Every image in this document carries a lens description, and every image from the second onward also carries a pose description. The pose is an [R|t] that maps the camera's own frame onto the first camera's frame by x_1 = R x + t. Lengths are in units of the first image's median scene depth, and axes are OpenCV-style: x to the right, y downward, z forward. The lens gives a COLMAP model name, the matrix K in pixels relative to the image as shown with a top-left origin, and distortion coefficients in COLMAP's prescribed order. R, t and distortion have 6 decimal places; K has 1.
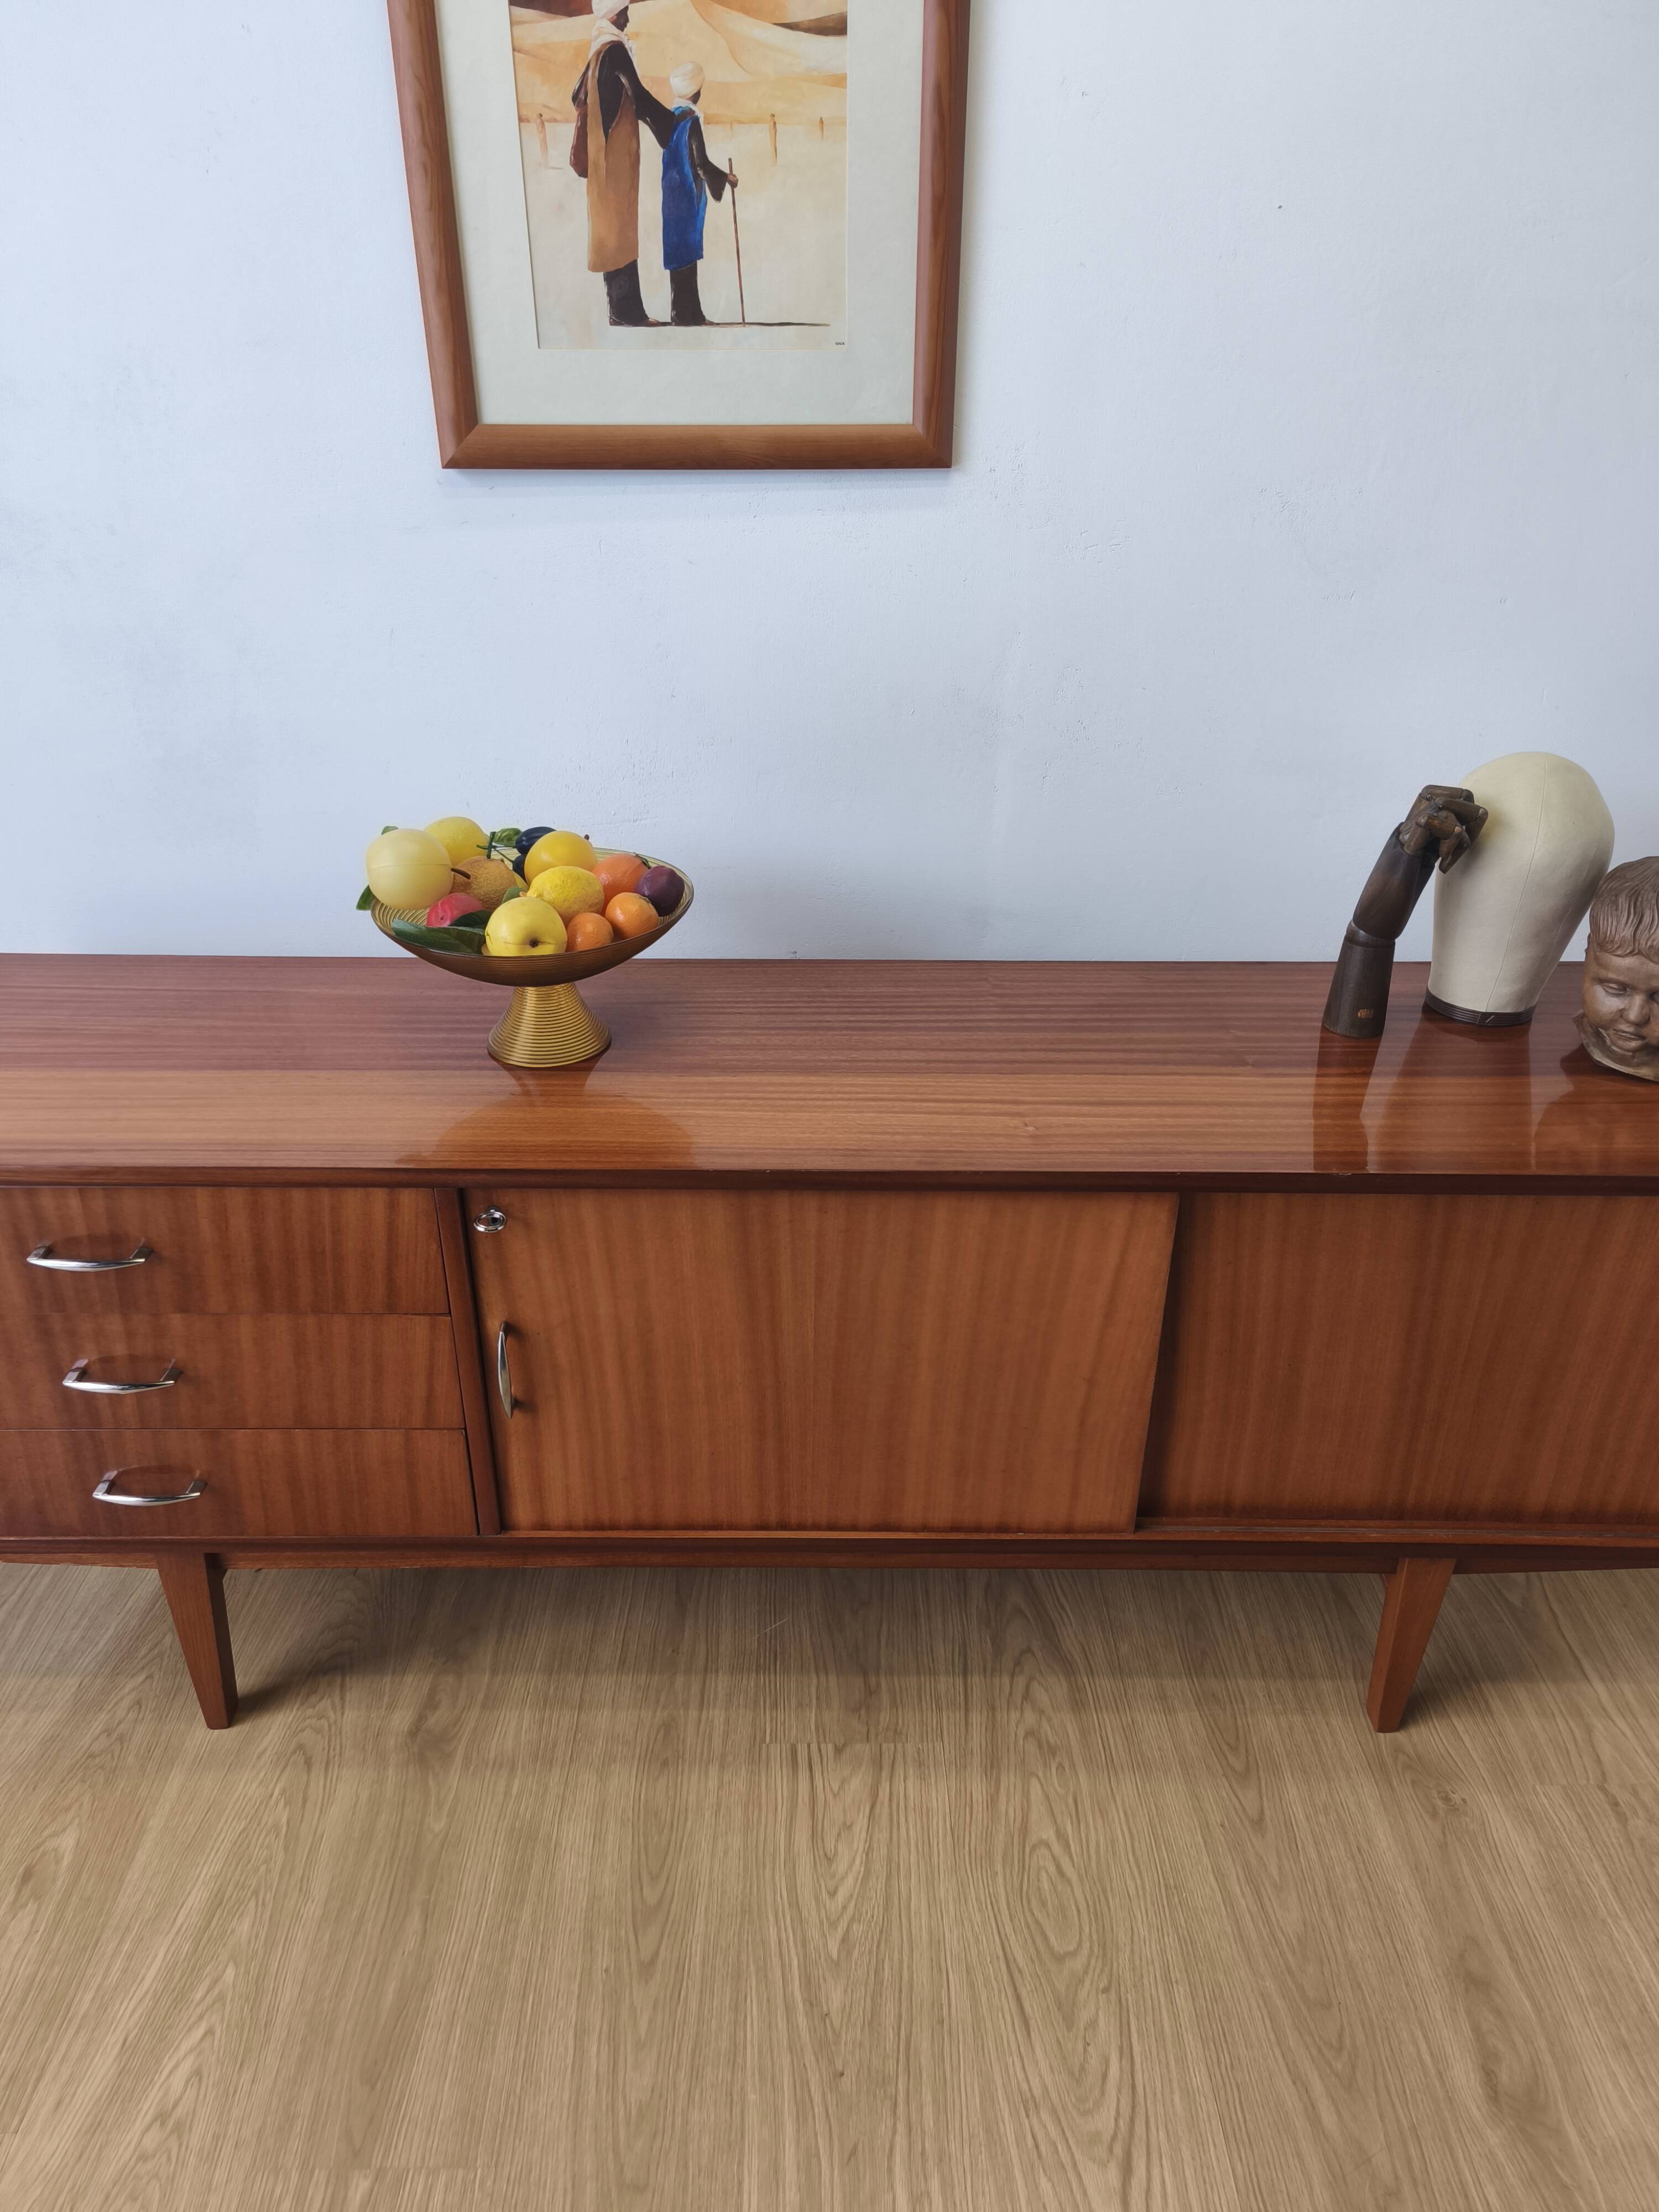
lens RADIAL K [[1462.3, 0, 791.5], [0, 1462.3, 1062.2], [0, 0, 1]] dist [0.073369, -0.063768]
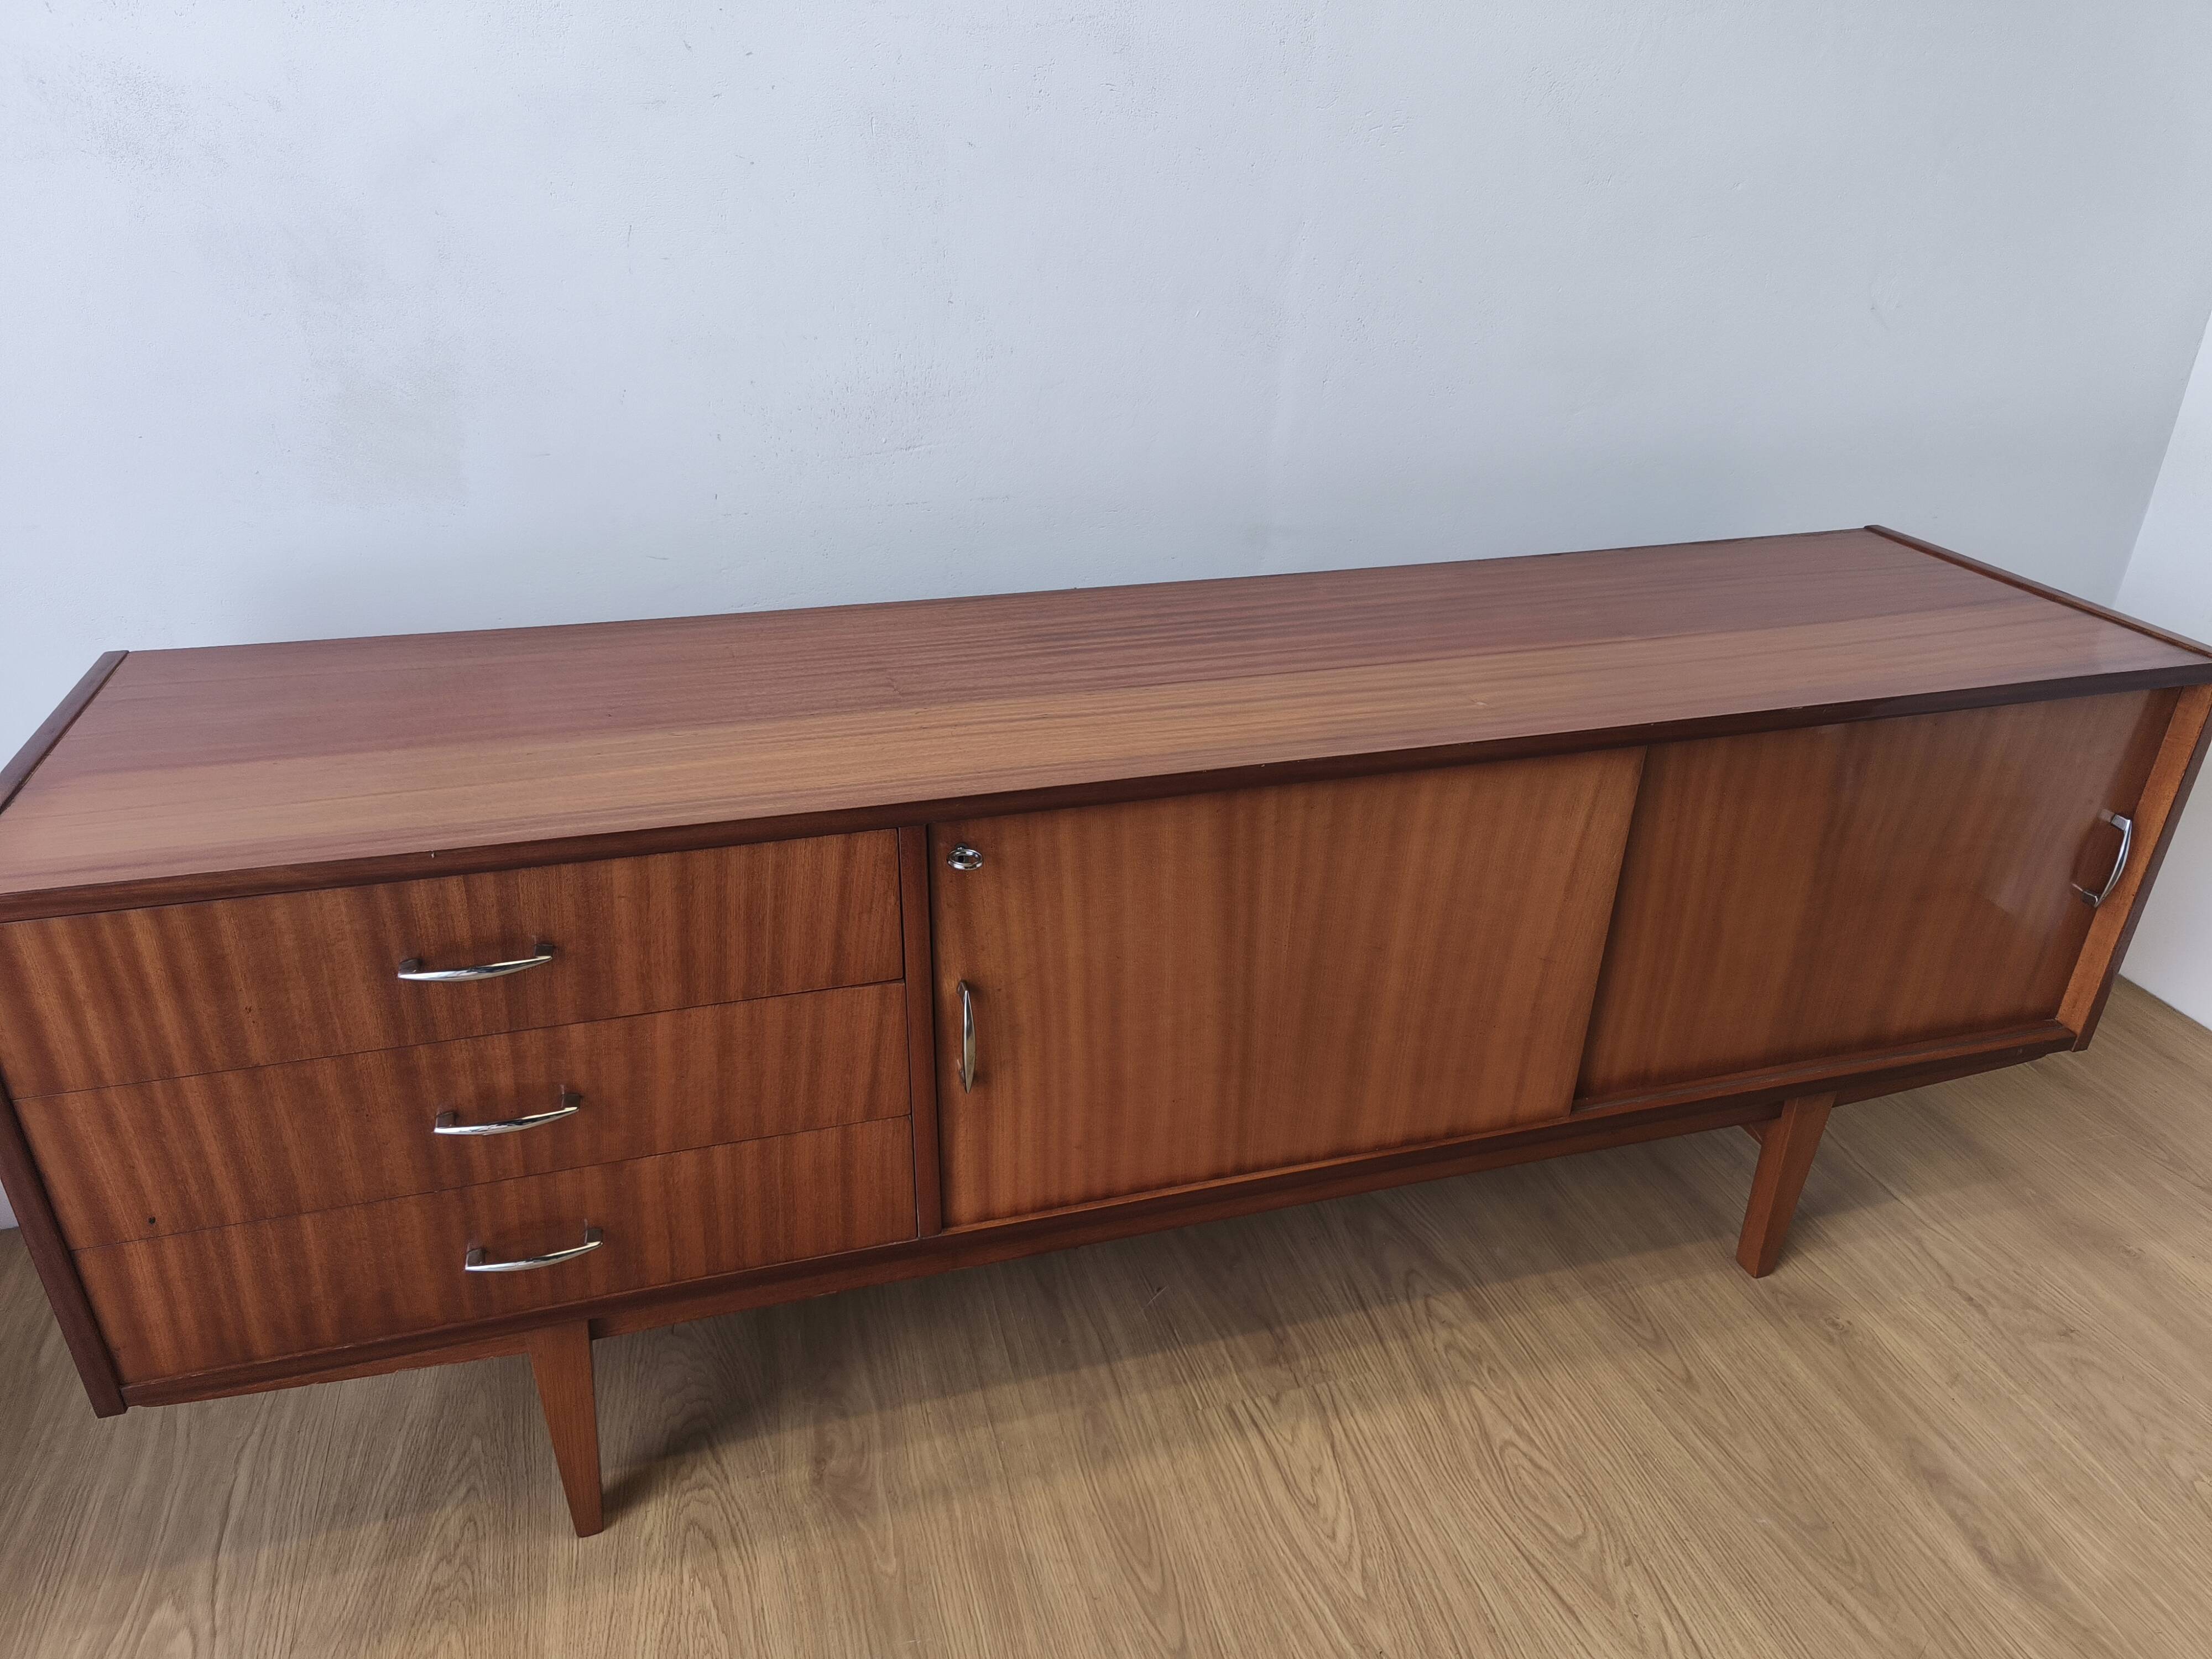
lens RADIAL K [[1462.3, 0, 1046.2], [0, 1462.3, 856.4], [0, 0, 1]] dist [0.073369, -0.063768]
pose [[0.963612, -0.112690, 0.242391, -0.319681], [0.107467, 0.993603, 0.034706, 0.073407], [-0.244751, -0.007394, 0.969558, 0.127428]]
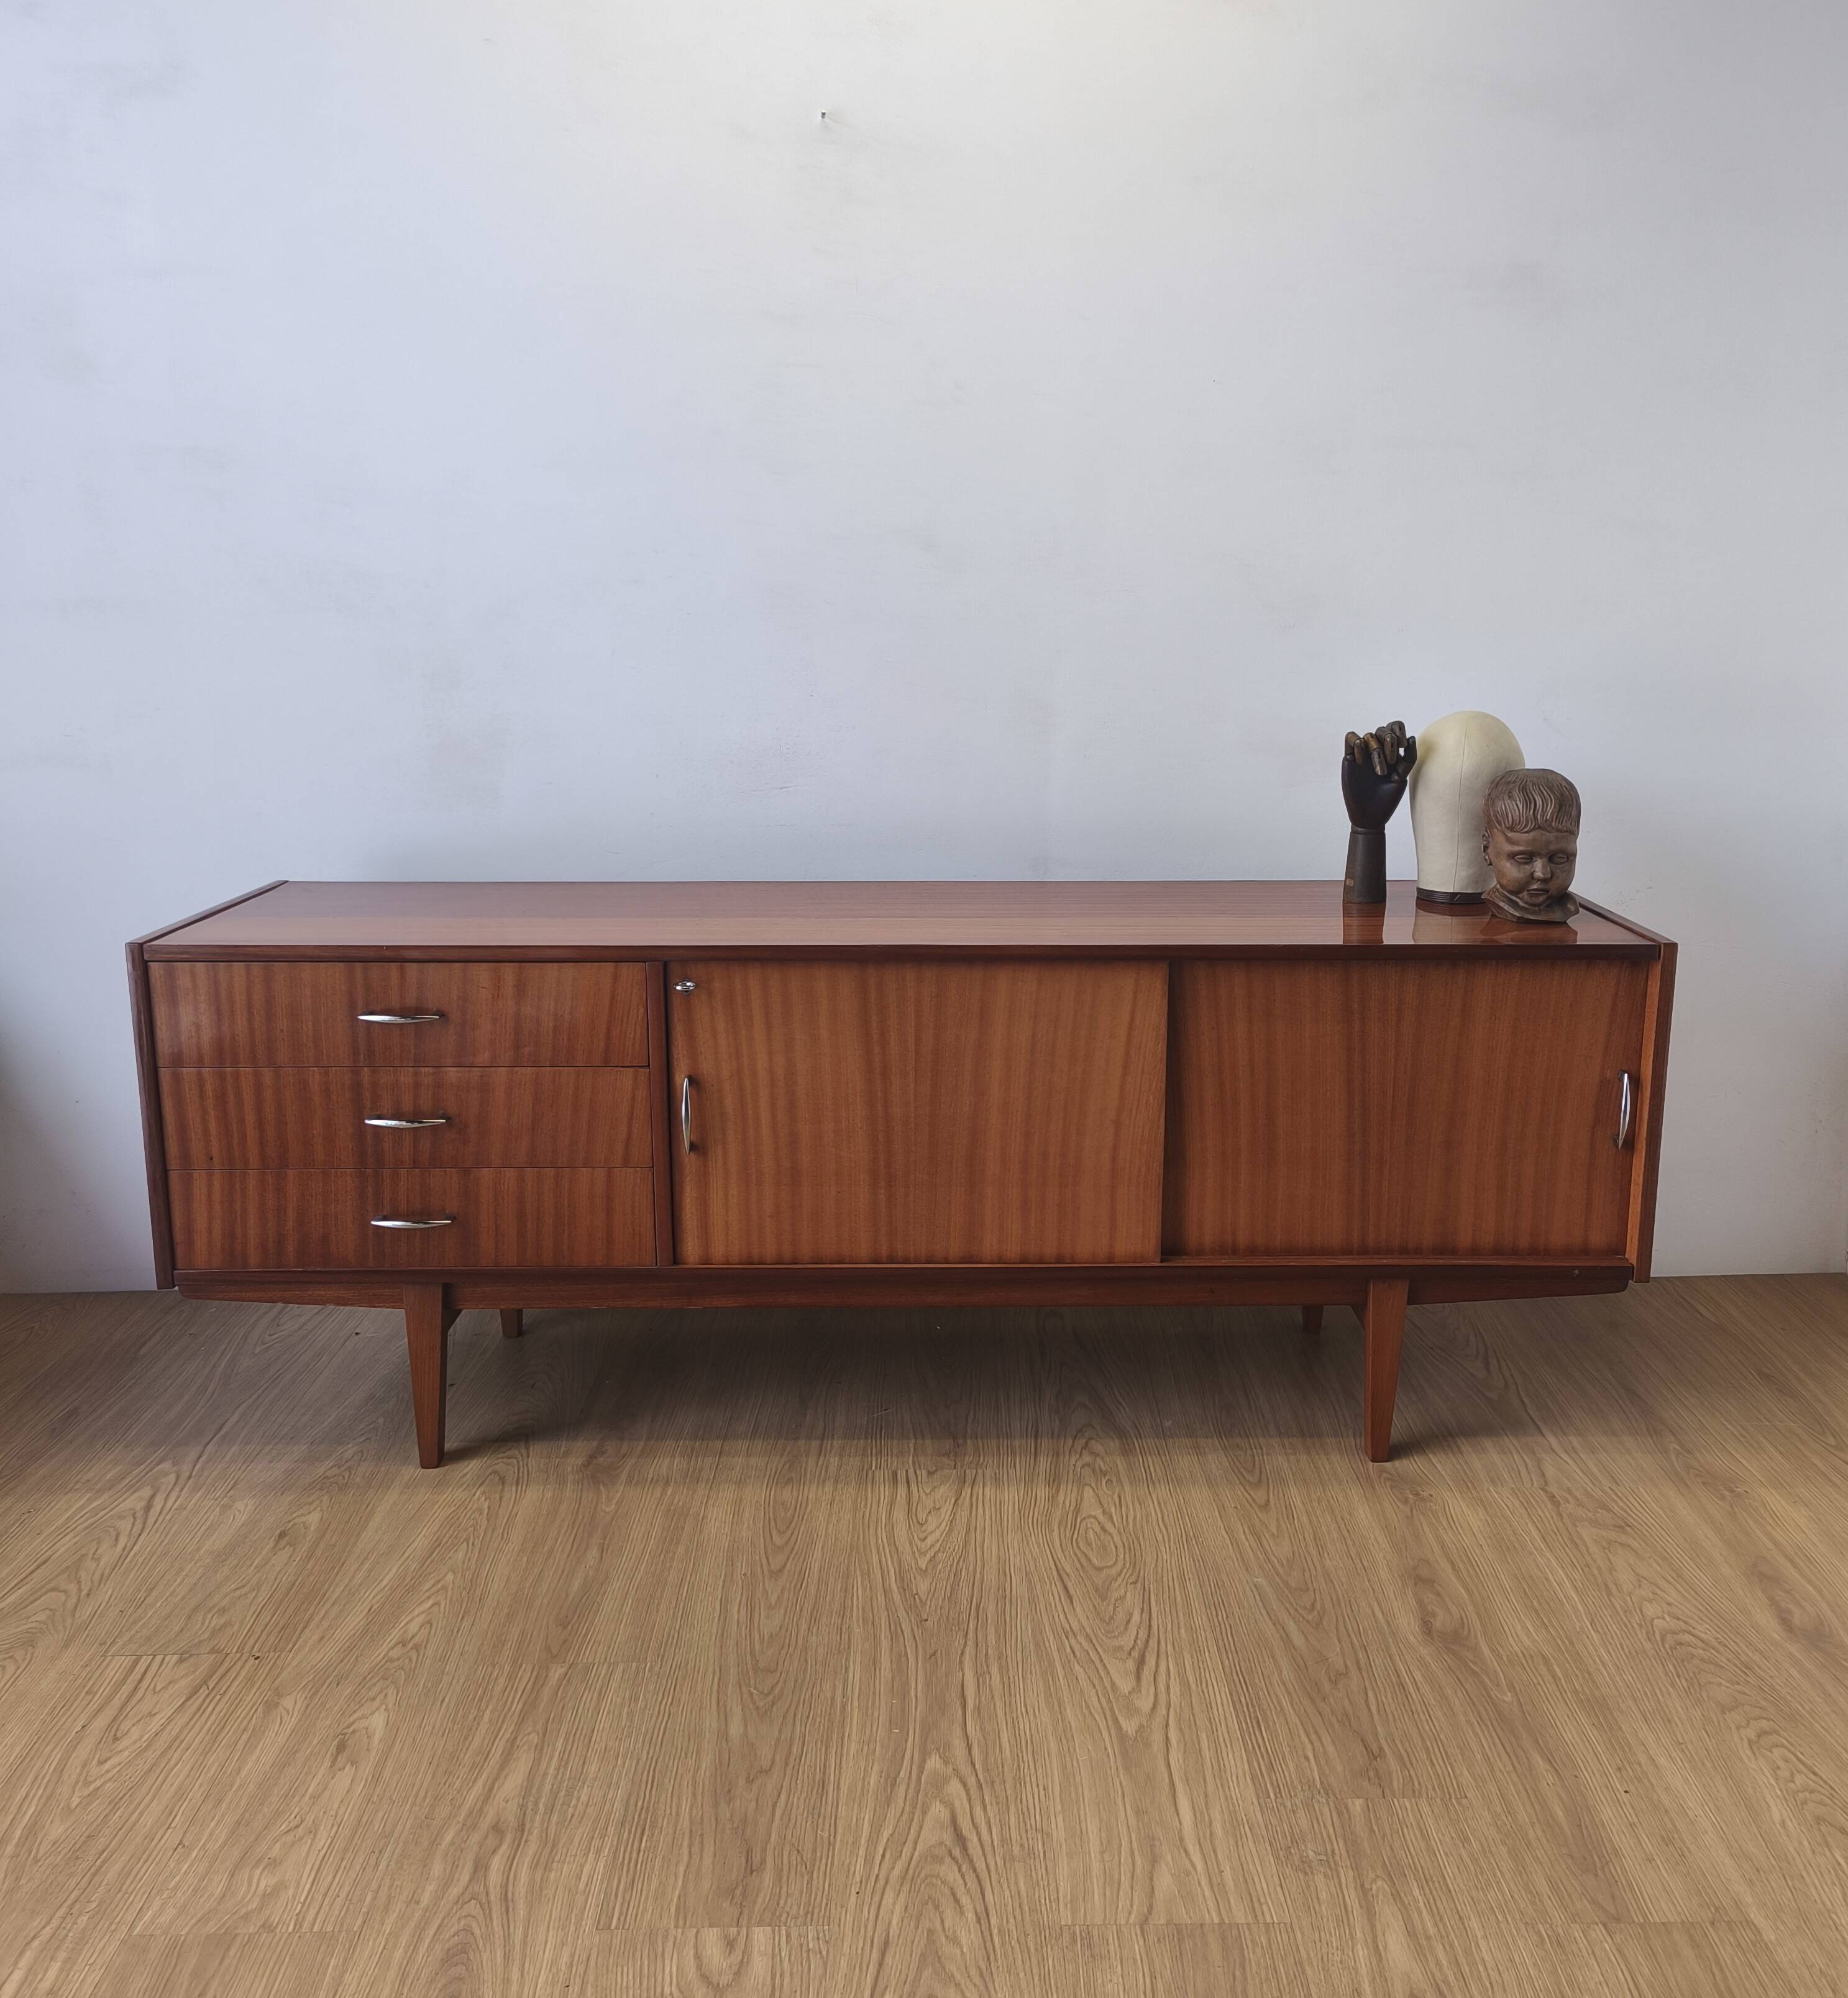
lens RADIAL K [[1673.2, 0, 922.5], [0, 1673.2, 930.0], [0, 0, 1]] dist [0.049222, -0.004434]
pose [[0.999998, 0.001678, -0.000977, 0.026816], [-0.001881, 0.962435, -0.271505, 0.435897], [0.000485, 0.271507, 0.962436, -0.504701]]
